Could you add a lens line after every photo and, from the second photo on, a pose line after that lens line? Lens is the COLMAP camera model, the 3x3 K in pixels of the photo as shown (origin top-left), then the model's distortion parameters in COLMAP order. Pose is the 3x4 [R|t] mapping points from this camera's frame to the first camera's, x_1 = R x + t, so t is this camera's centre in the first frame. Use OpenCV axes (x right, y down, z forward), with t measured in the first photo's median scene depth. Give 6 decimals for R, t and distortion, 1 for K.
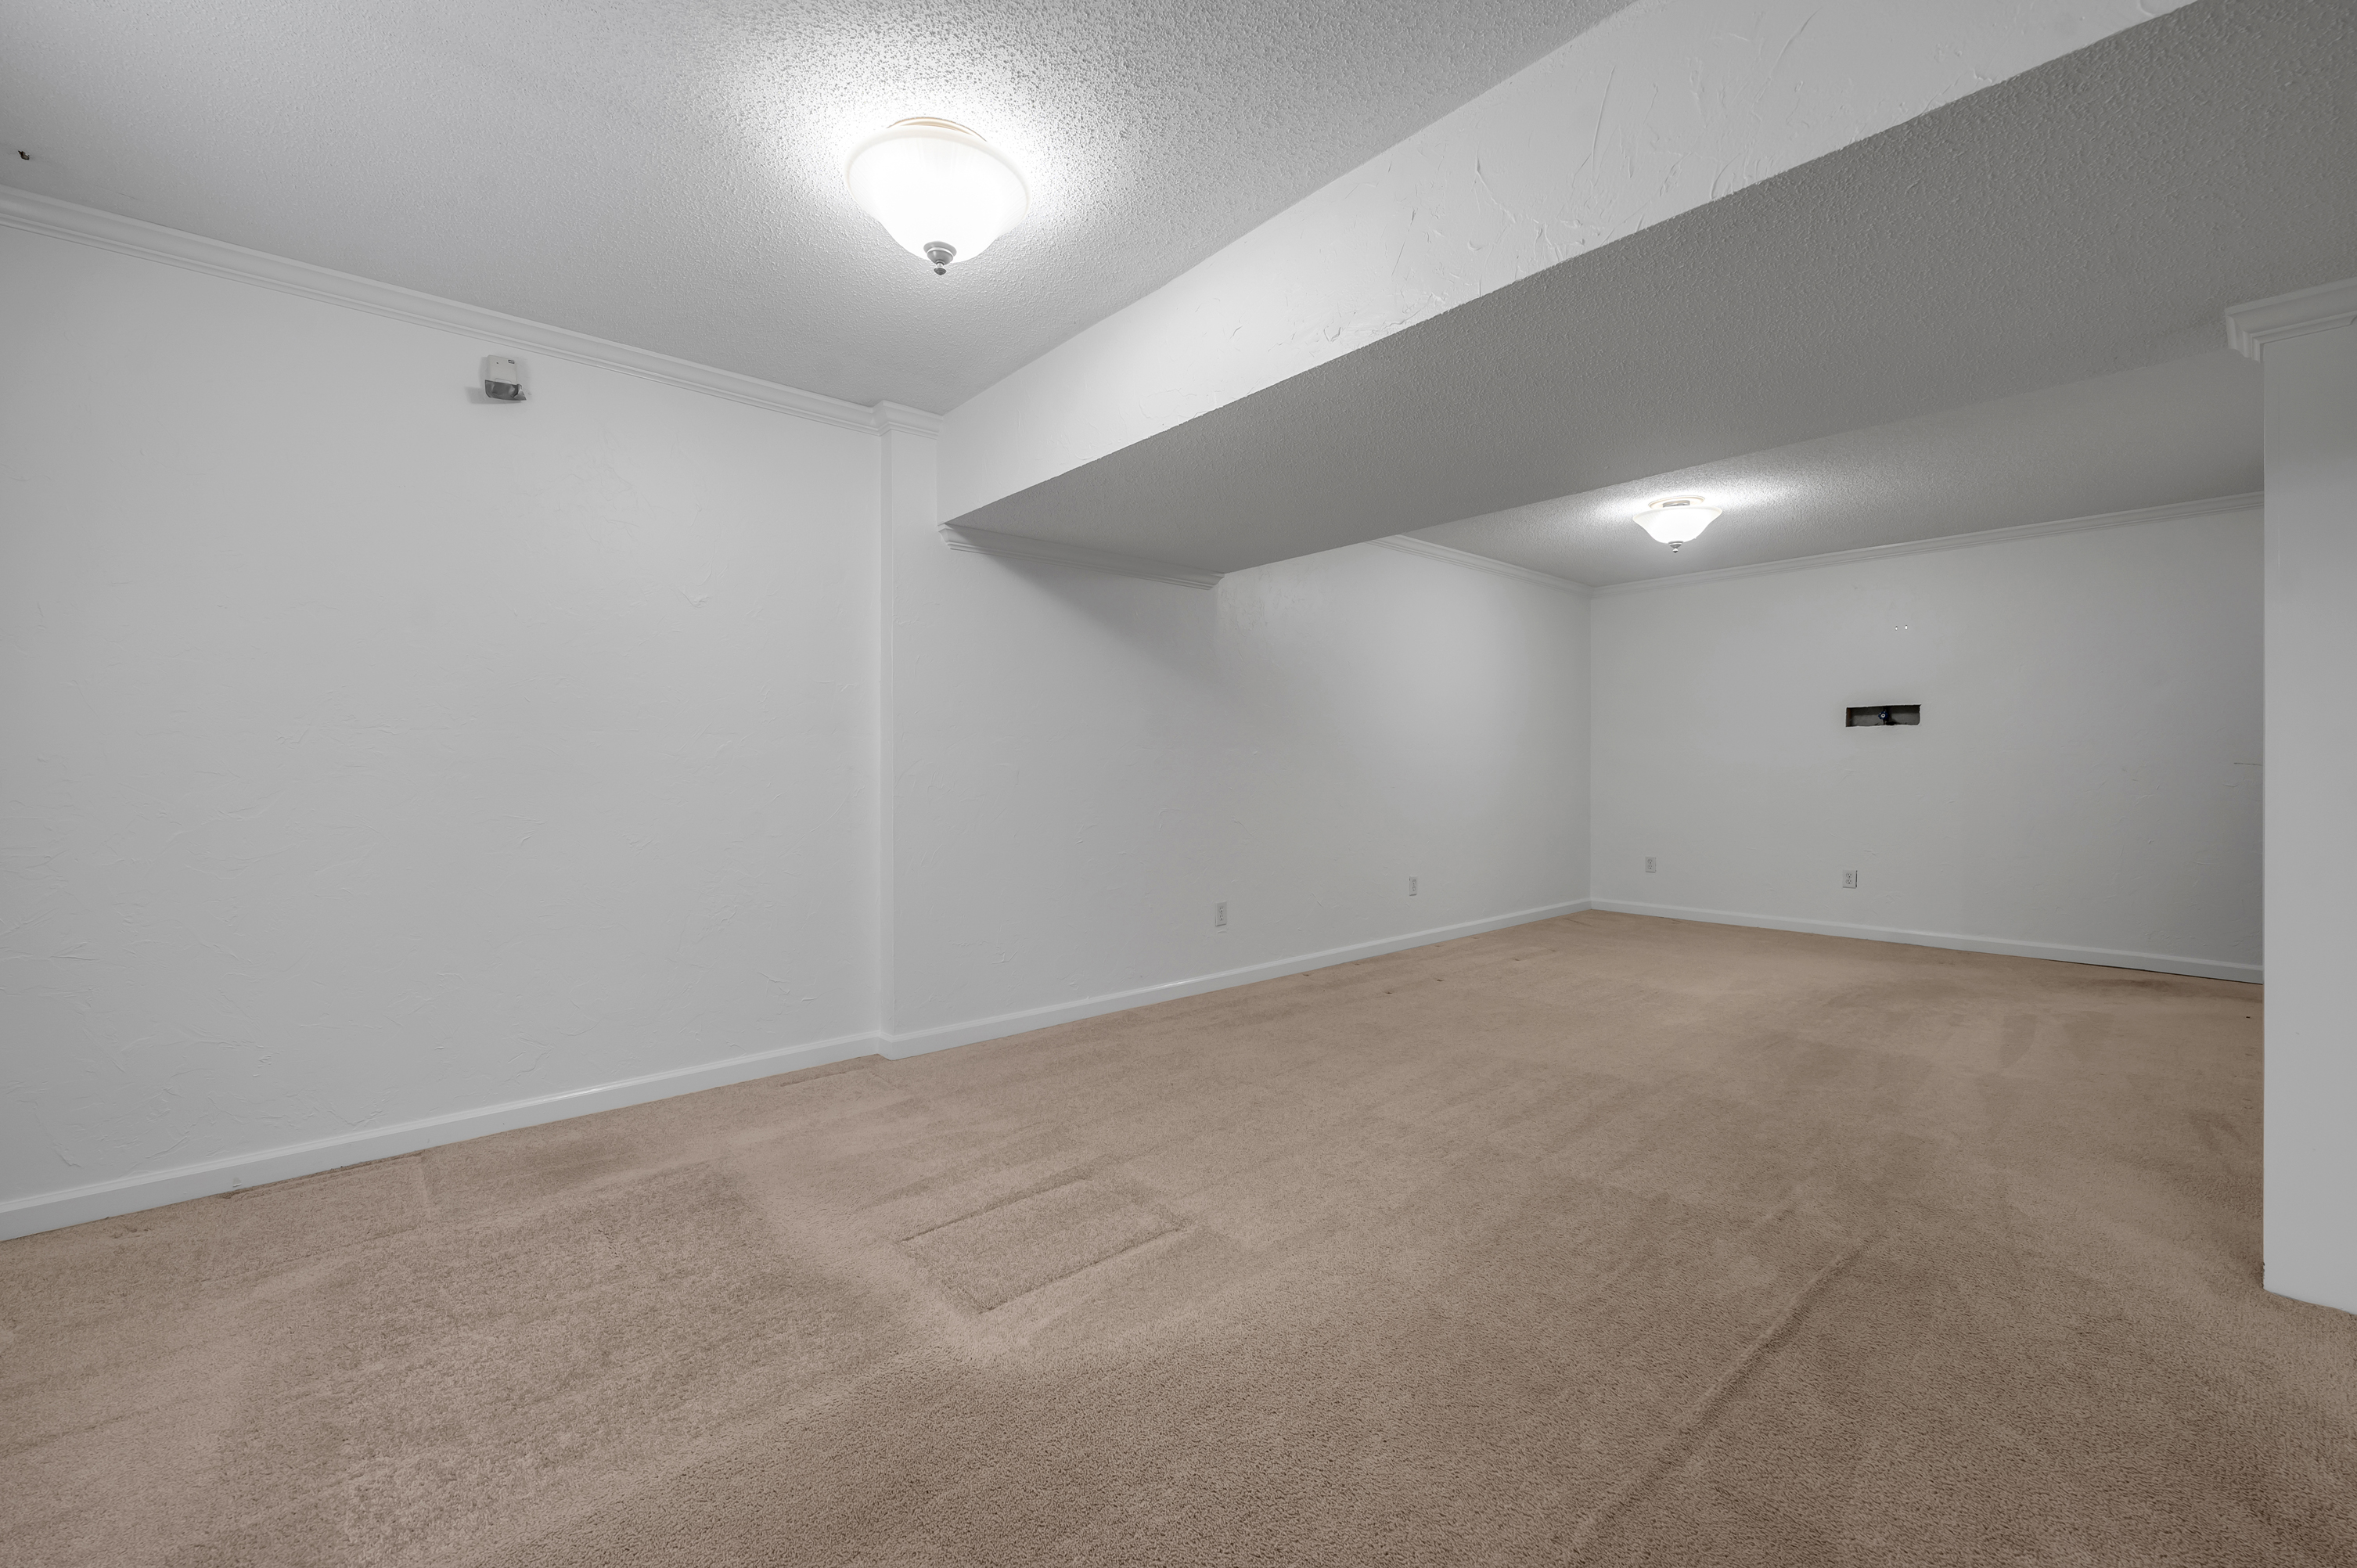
lens RADIAL K [[939.2, 0, 1178.5], [0, 939.2, 784.0], [0, 0, 1]] dist [-0.001464, -0.000166]
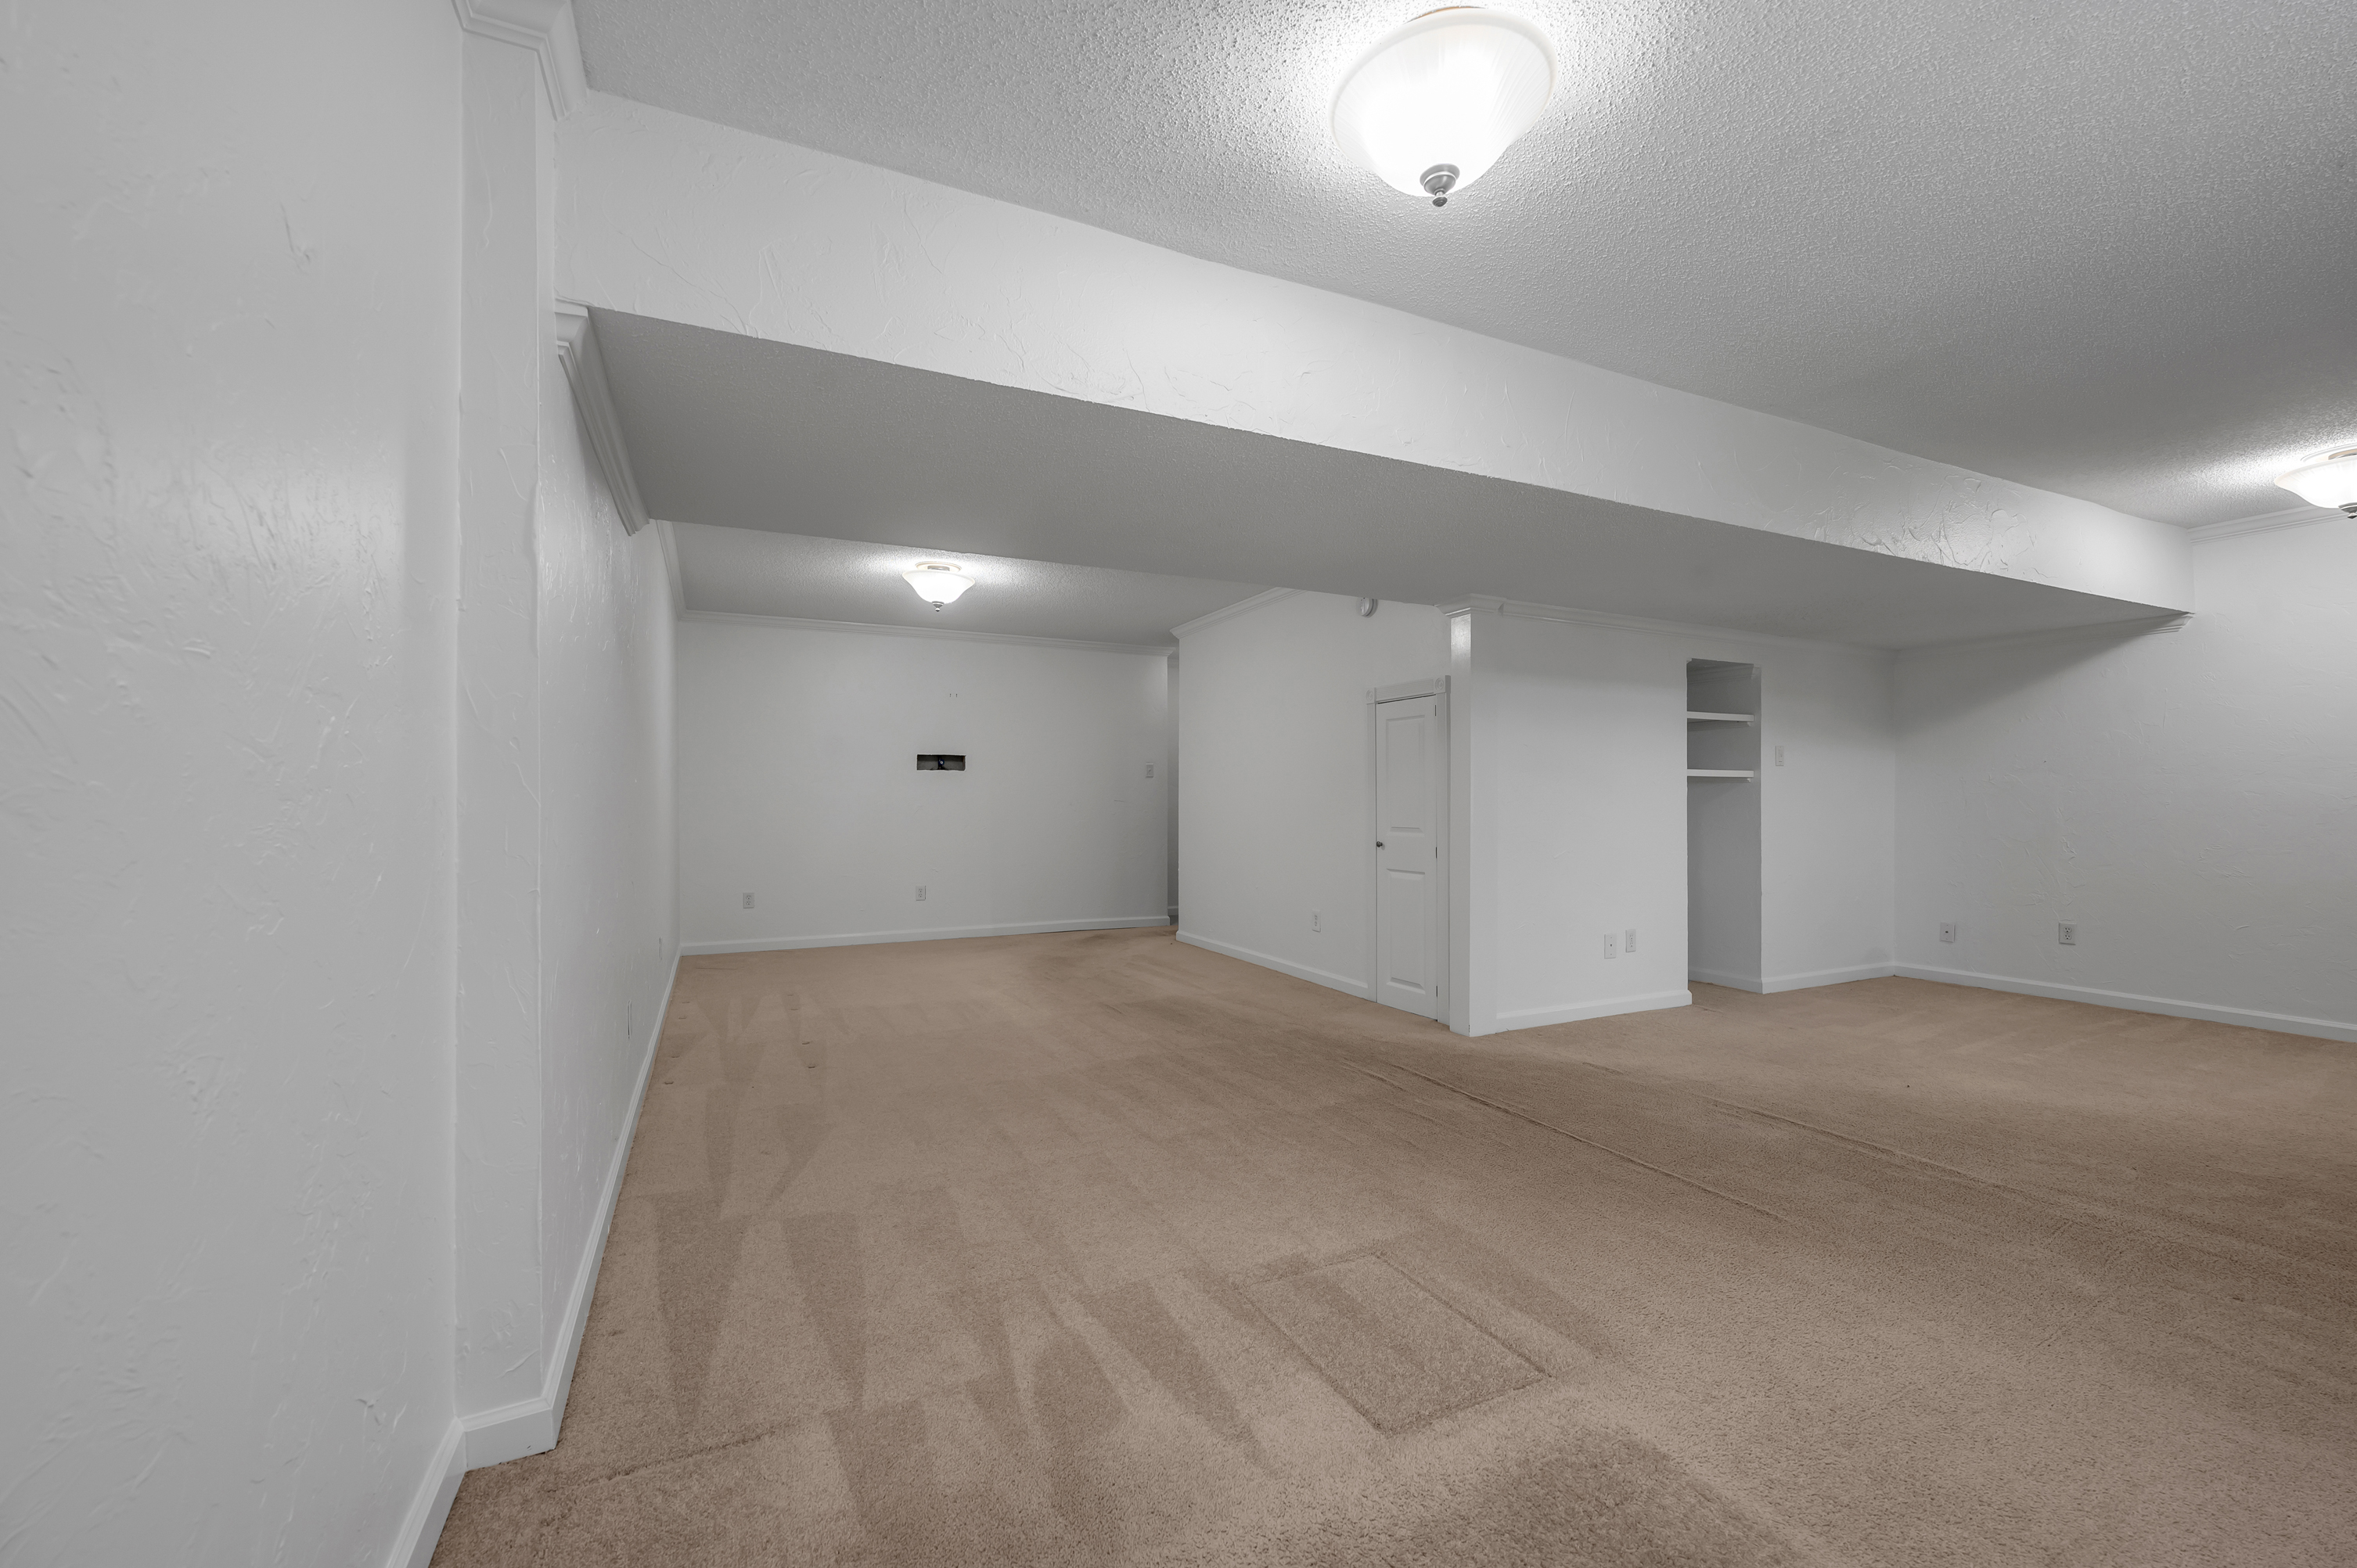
lens RADIAL K [[939.2, 0, 1178.5], [0, 939.2, 784.0], [0, 0, 1]] dist [-0.001464, -0.000166]
pose [[0.270094, 0.024931, 0.962511, -0.473957], [0.013407, 0.999470, -0.029651, -0.001592], [-0.962741, 0.020913, 0.269616, 0.423289]]
